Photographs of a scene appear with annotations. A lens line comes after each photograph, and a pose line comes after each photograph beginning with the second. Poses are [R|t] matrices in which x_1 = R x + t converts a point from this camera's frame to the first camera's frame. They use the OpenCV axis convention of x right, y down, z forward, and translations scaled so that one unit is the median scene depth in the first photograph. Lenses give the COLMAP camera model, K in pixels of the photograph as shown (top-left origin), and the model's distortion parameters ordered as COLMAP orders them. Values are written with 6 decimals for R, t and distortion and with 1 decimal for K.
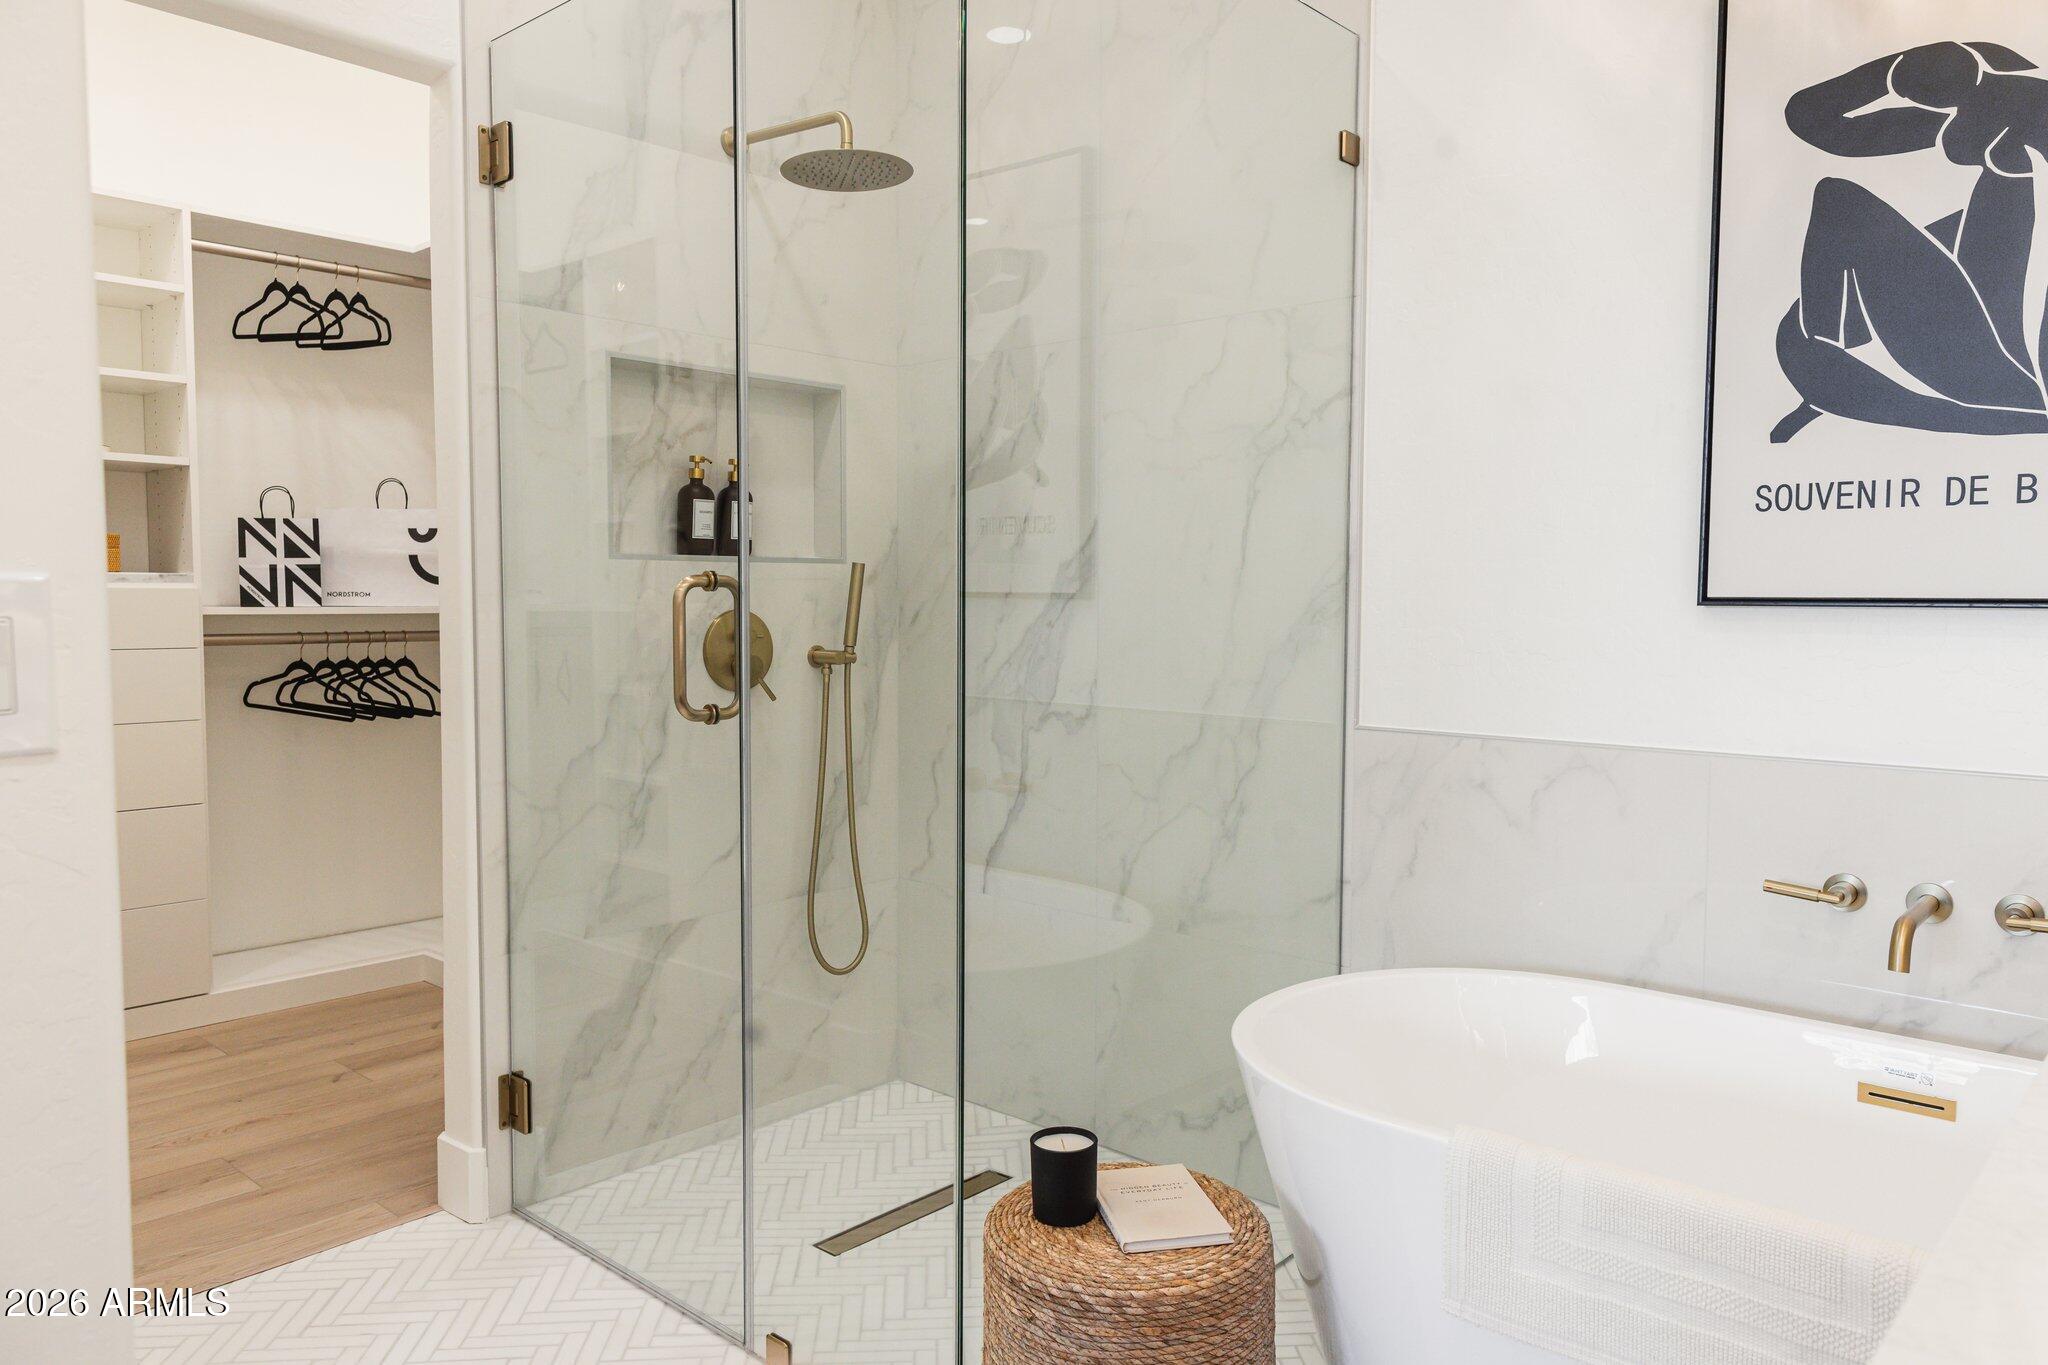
lens RADIAL K [[1396.3, 0, 1039.8], [0, 1396.3, 674.7], [0, 0, 1]] dist [0.009021, -0.003154]
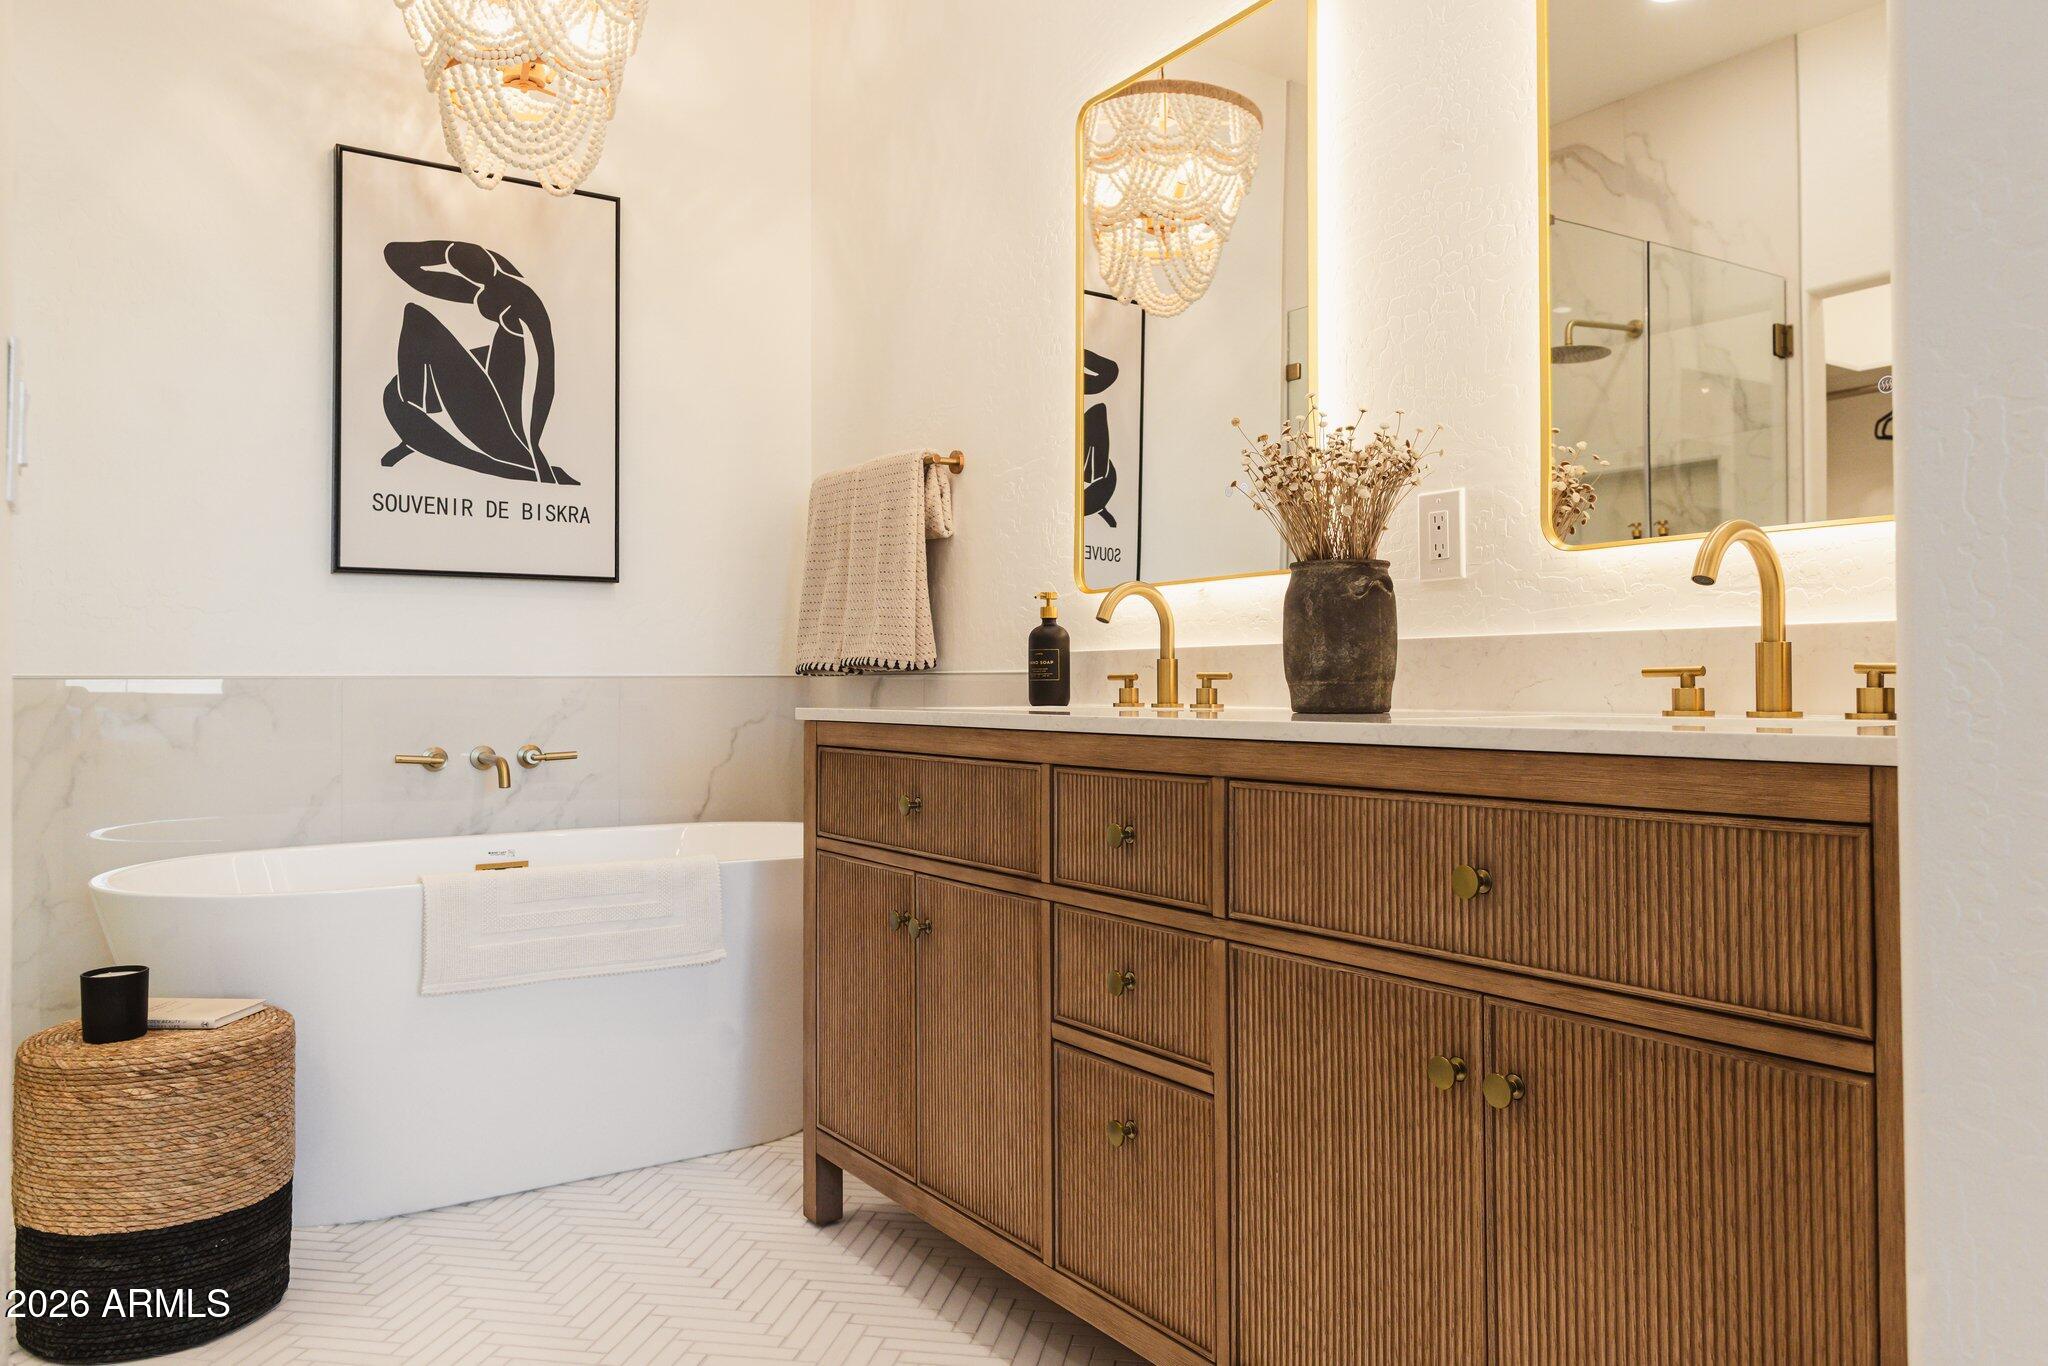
lens RADIAL K [[1444.8, 0, 1034.9], [0, 1444.8, 661.7], [0, 0, 1]] dist [0.005040, 0.006240]
pose [[0.248318, 0.009058, 0.968636, -0.616925], [0.062142, 0.997748, -0.025261, 0.097308], [-0.966683, 0.066465, 0.247196, -0.037369]]
